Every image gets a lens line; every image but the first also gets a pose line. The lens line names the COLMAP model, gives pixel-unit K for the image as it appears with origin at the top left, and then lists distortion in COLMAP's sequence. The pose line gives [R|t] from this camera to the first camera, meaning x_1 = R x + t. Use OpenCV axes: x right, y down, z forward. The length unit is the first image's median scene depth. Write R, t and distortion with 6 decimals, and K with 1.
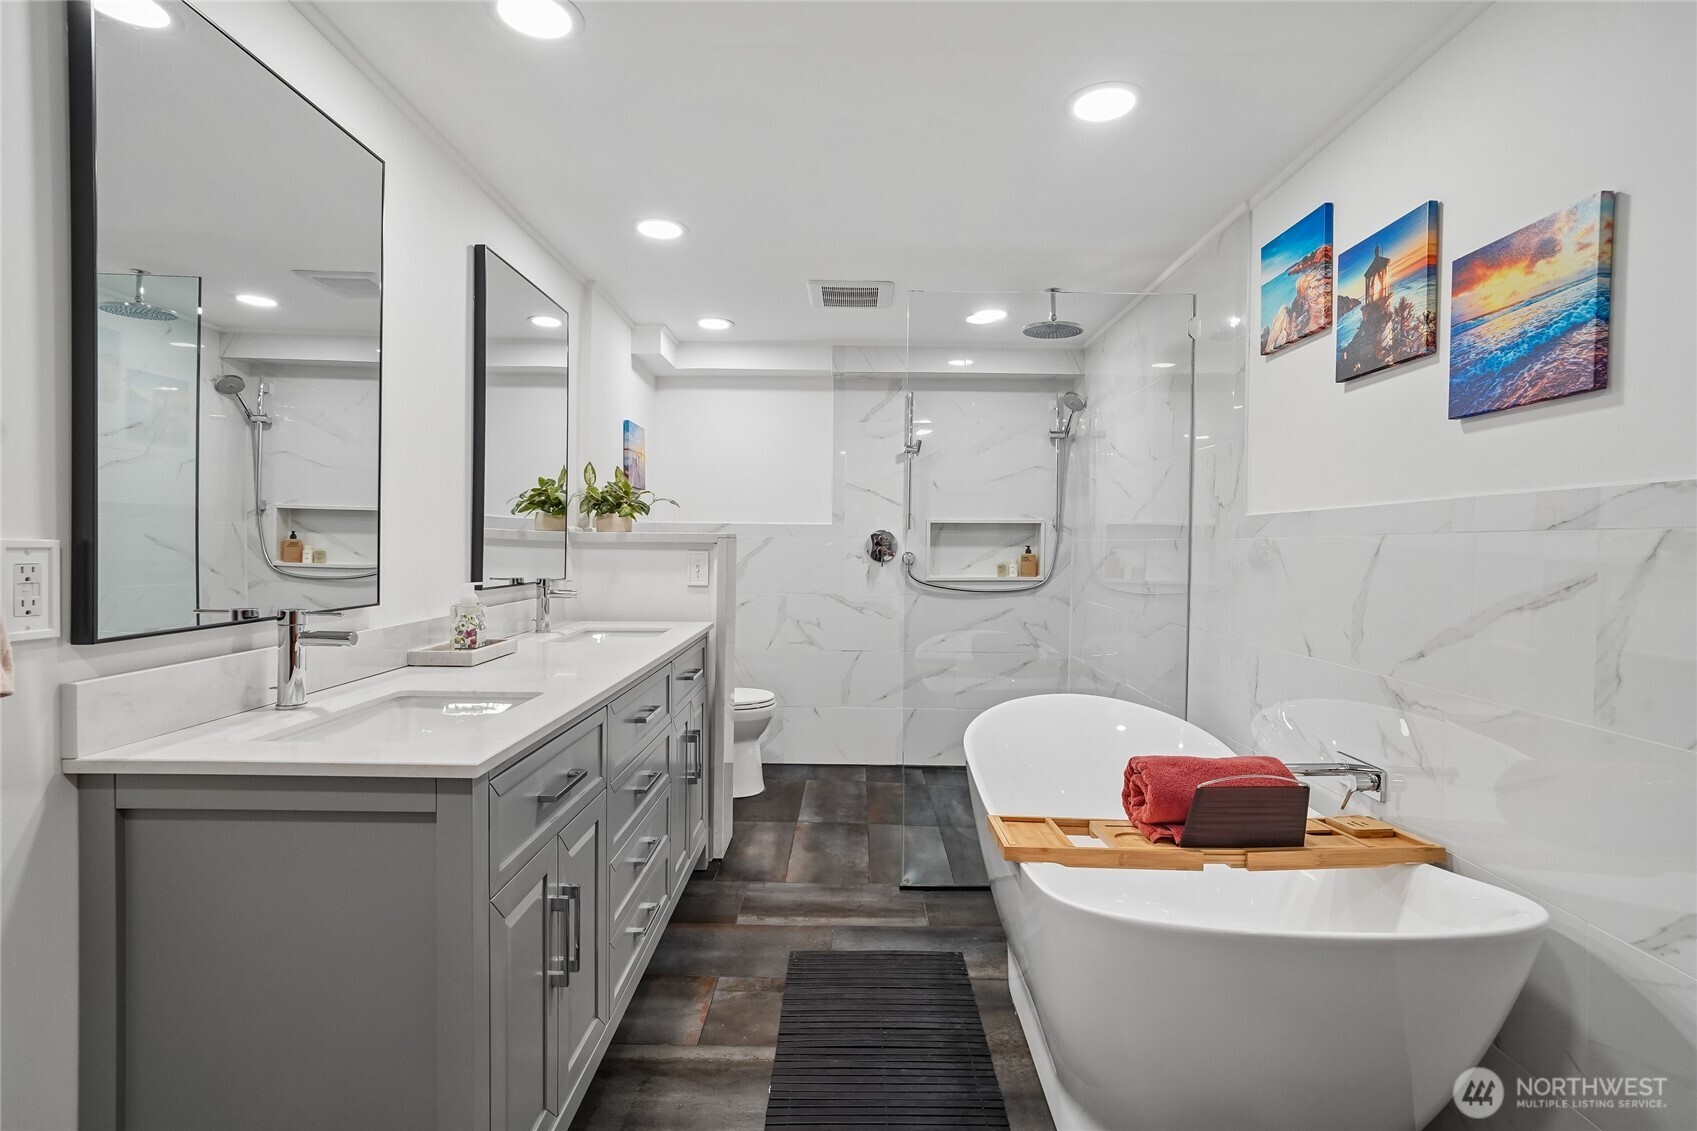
lens RADIAL K [[795.6, 0, 849.6], [0, 795.6, 560.5], [0, 0, 1]] dist [-0.014013, 0.008189]
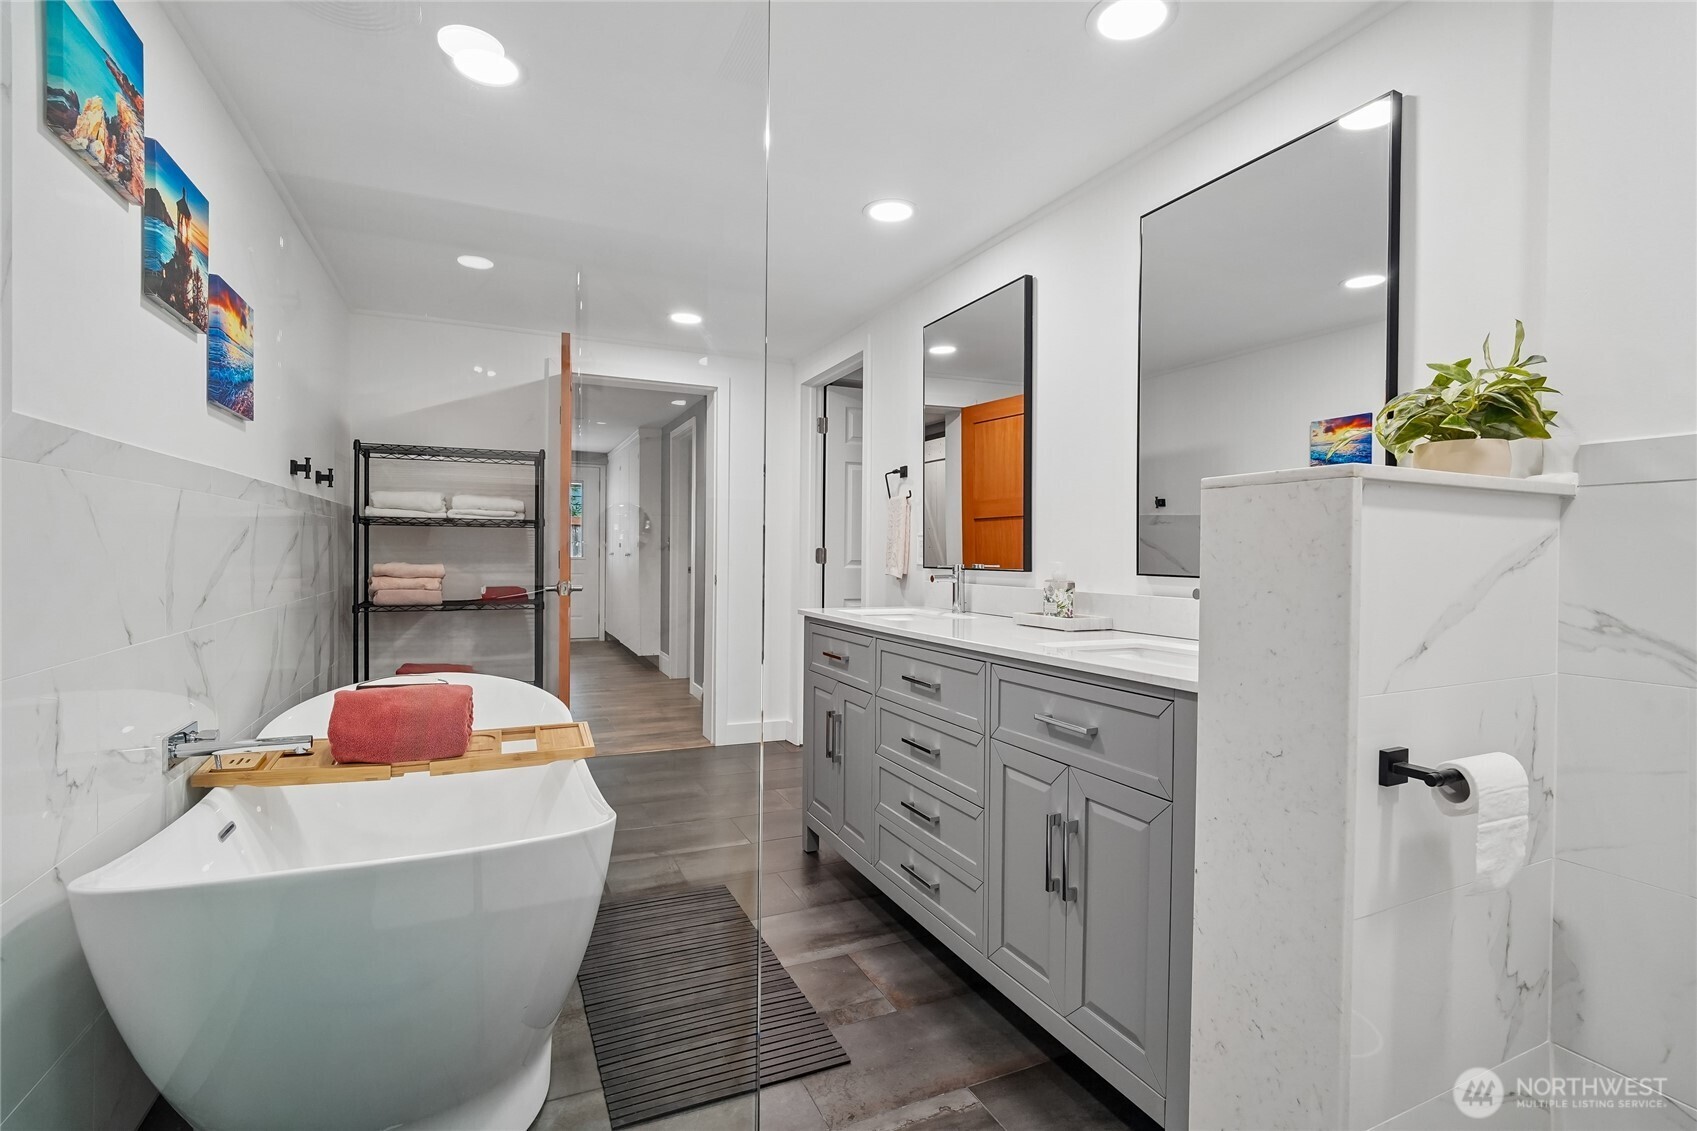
lens RADIAL K [[795.6, 0, 845.4], [0, 795.6, 565.1], [0, 0, 1]] dist [-0.014013, 0.008189]
pose [[-0.909465, -0.012793, -0.415584, 0.270625], [-0.025739, 0.999342, 0.025563, 0.012035], [0.414984, 0.033945, -0.909195, 1.834015]]
